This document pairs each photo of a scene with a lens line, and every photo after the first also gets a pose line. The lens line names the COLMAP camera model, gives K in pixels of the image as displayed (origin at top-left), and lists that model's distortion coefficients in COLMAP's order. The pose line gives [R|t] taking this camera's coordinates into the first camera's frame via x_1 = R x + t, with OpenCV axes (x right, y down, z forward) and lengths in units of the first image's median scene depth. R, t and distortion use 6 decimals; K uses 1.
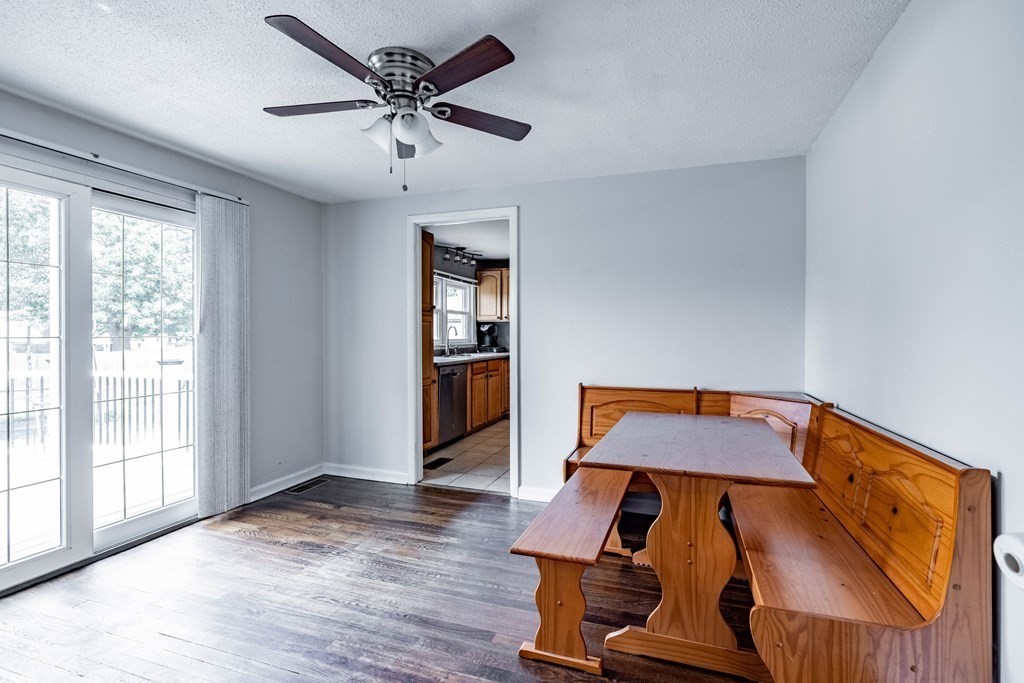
lens RADIAL K [[435.1, 0, 556.5], [0, 435.1, 335.7], [0, 0, 1]] dist [-0.009366, 0.000448]
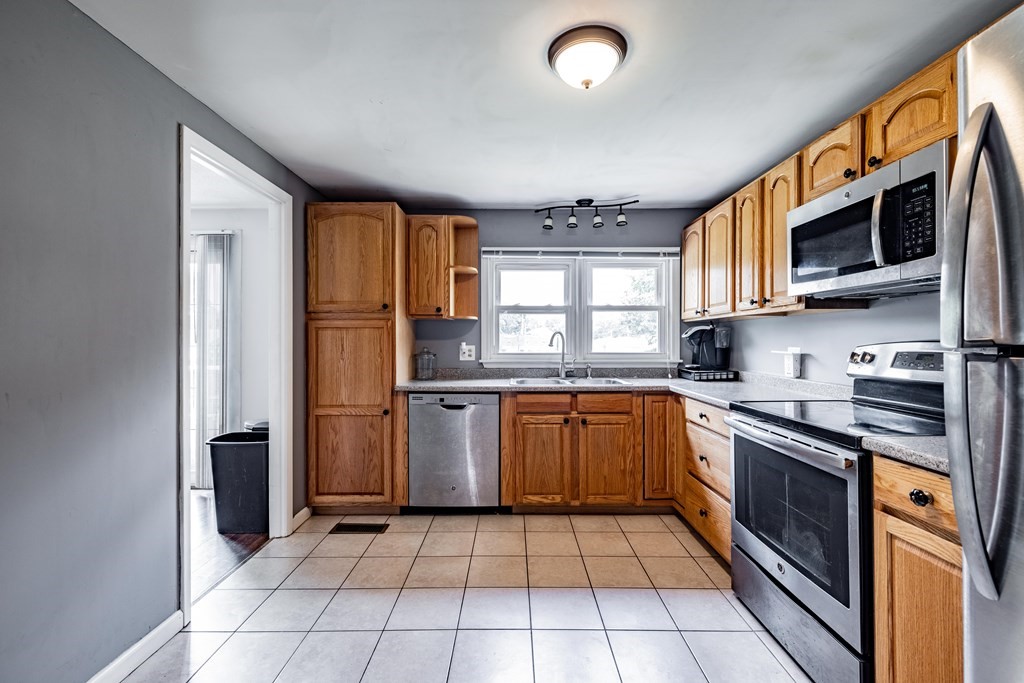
lens RADIAL K [[435.1, 0, 507.0], [0, 435.1, 339.1], [0, 0, 1]] dist [-0.009366, 0.000448]
pose [[0.277284, -0.006496, -0.960766, 0.545567], [-0.006397, 0.999942, -0.008607, -0.007365], [0.960767, 0.008532, 0.277227, 1.217032]]
